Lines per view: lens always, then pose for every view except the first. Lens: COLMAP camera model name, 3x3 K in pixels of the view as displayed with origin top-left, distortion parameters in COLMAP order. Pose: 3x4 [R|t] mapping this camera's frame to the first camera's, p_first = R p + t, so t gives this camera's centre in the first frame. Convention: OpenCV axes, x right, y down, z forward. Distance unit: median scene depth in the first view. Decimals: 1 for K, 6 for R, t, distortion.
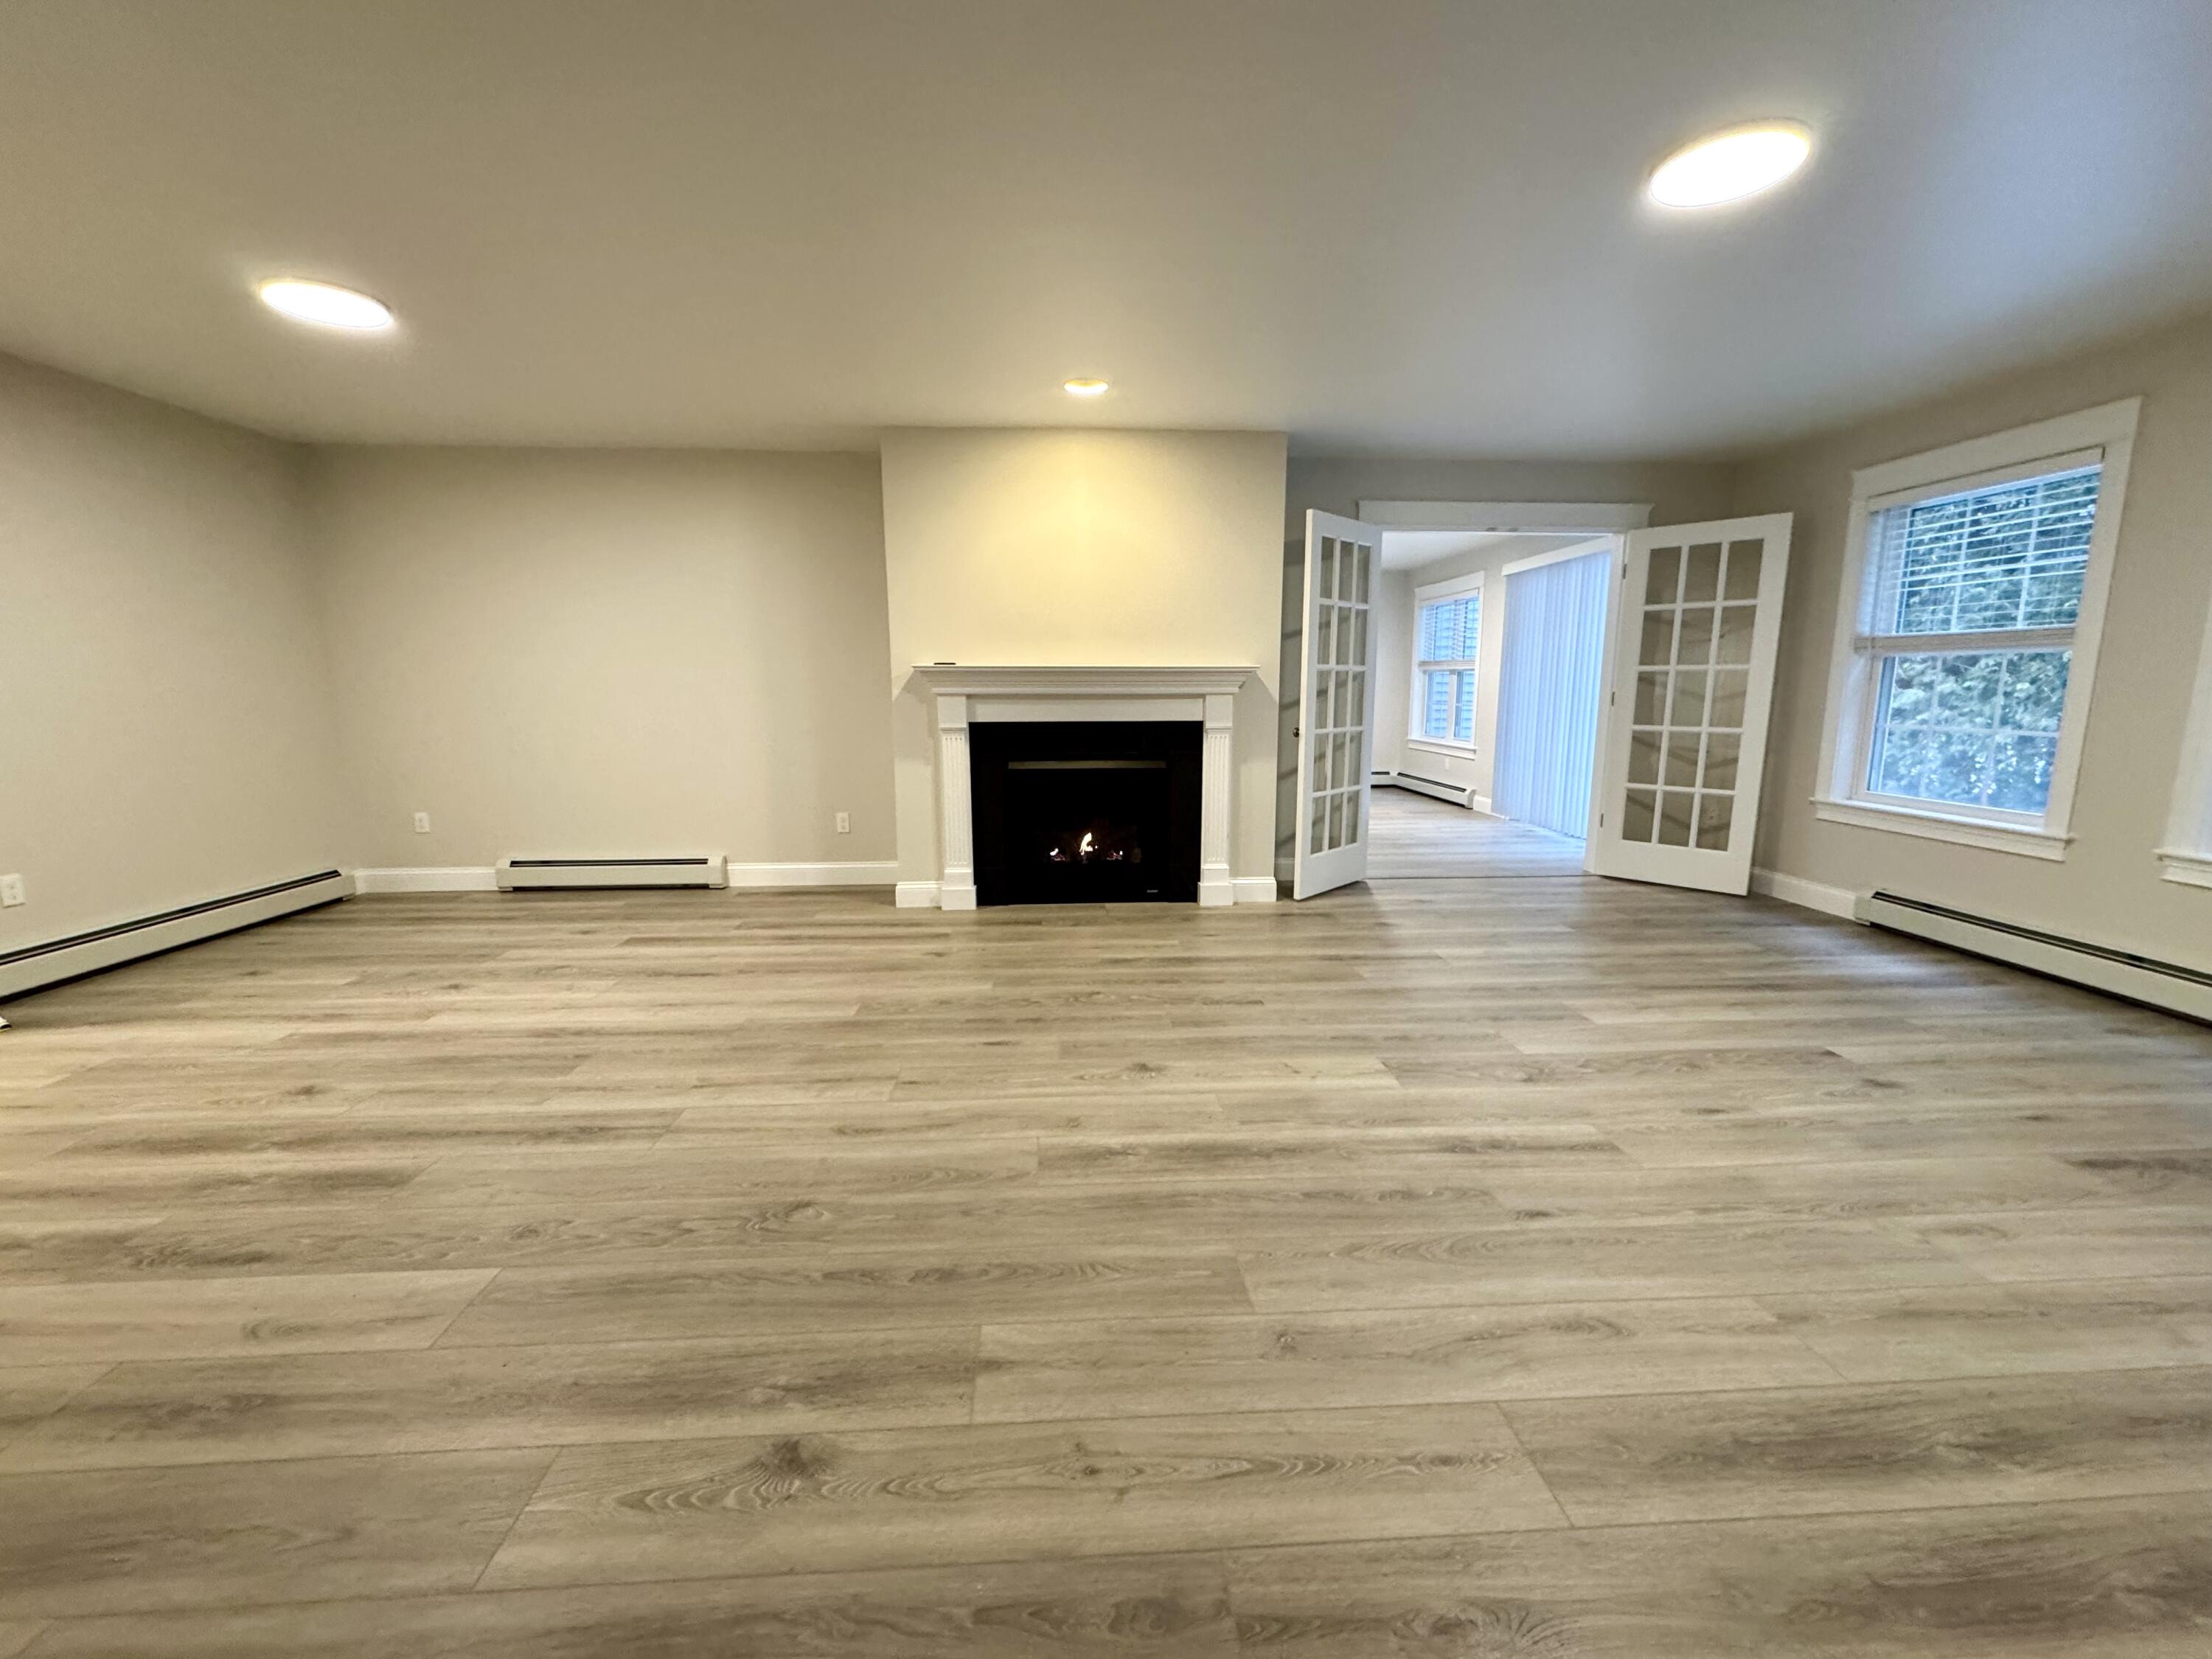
lens RADIAL K [[878.7, 0, 1106.0], [0, 878.7, 829.5], [0, 0, 1]] dist [-0.001646, 0.000074]
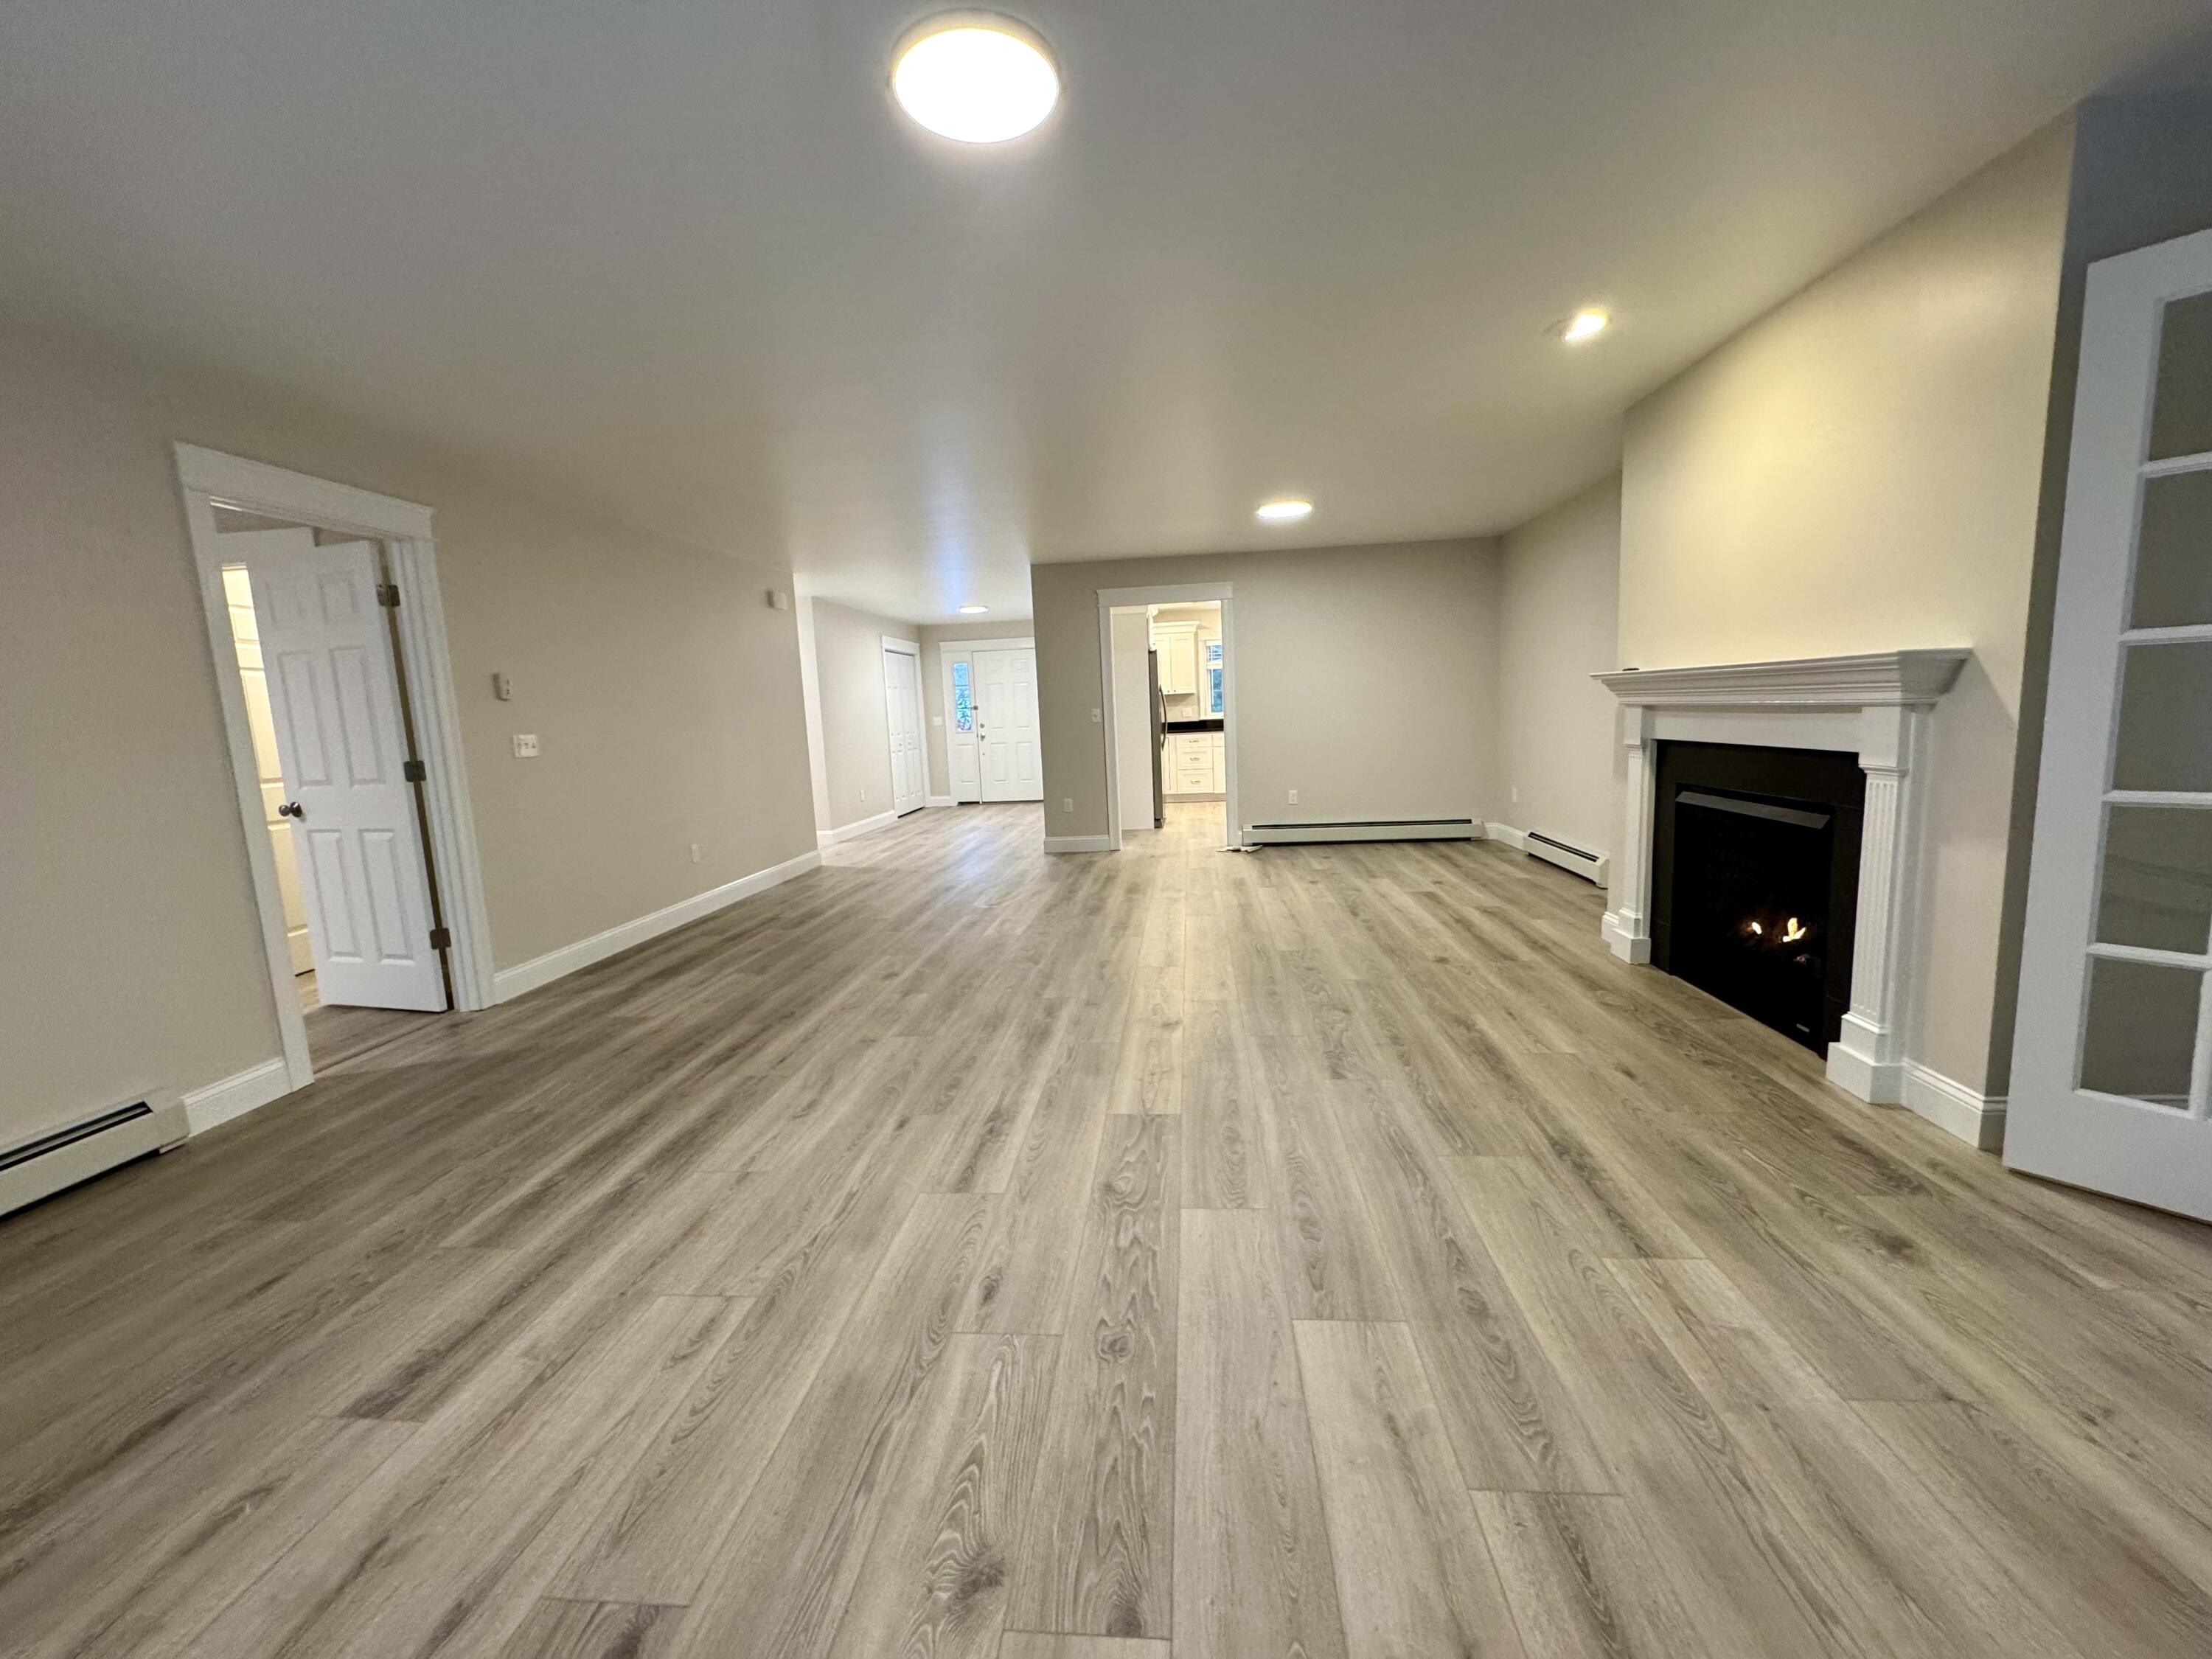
lens RADIAL K [[878.7, 0, 1106.0], [0, 878.7, 829.5], [0, 0, 1]] dist [-0.001646, 0.000074]
pose [[-0.155450, 0.141286, -0.977688, 0.952925], [-0.114486, 0.980473, 0.159892, -0.143737], [0.981187, 0.136787, -0.136239, 0.803324]]
